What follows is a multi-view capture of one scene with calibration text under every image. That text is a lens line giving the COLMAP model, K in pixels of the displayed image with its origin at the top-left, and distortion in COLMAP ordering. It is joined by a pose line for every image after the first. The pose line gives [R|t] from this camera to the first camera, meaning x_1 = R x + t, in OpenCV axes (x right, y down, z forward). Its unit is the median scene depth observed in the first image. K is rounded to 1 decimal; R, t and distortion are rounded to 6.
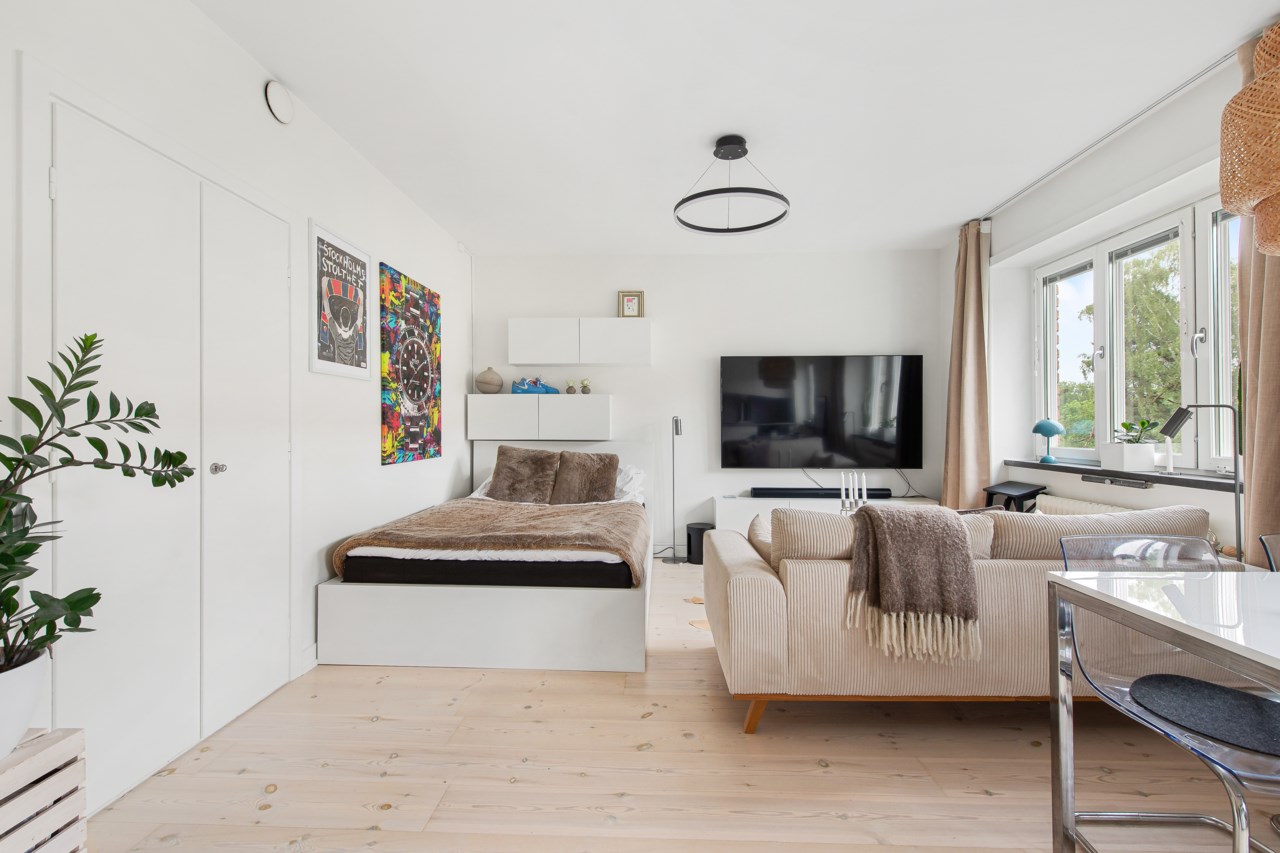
lens RADIAL K [[530.4, 0, 646.1], [0, 530.4, 422.5], [0, 0, 1]] dist [0.004323, 0.000133]
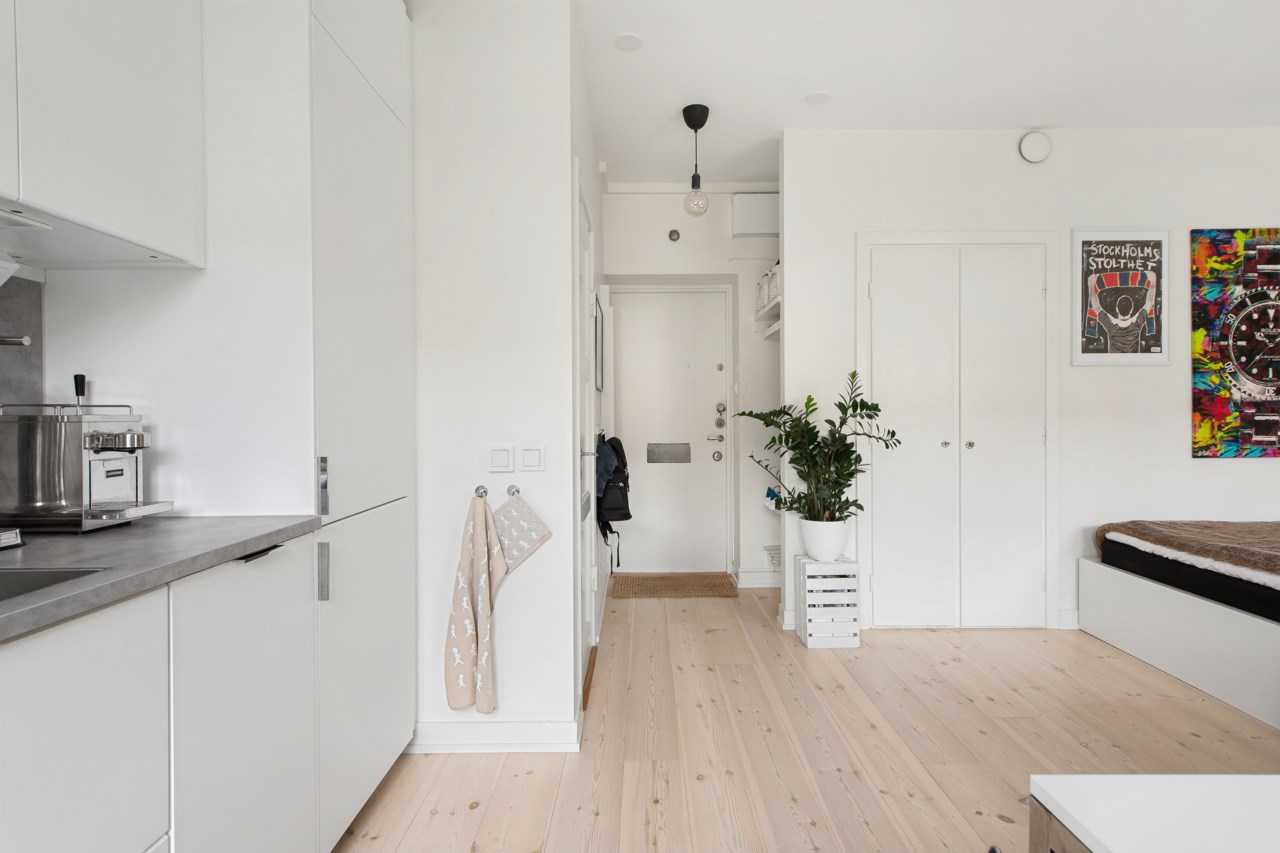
lens RADIAL K [[667.8, 0, 638.2], [0, 667.8, 419.9], [0, 0, 1]] dist [-0.001028, -0.000016]
pose [[0.028557, 0.009075, -0.999551, 0.693729], [0.011760, 0.999887, 0.009414, -0.005281], [0.999523, -0.012023, 0.028447, 0.042258]]
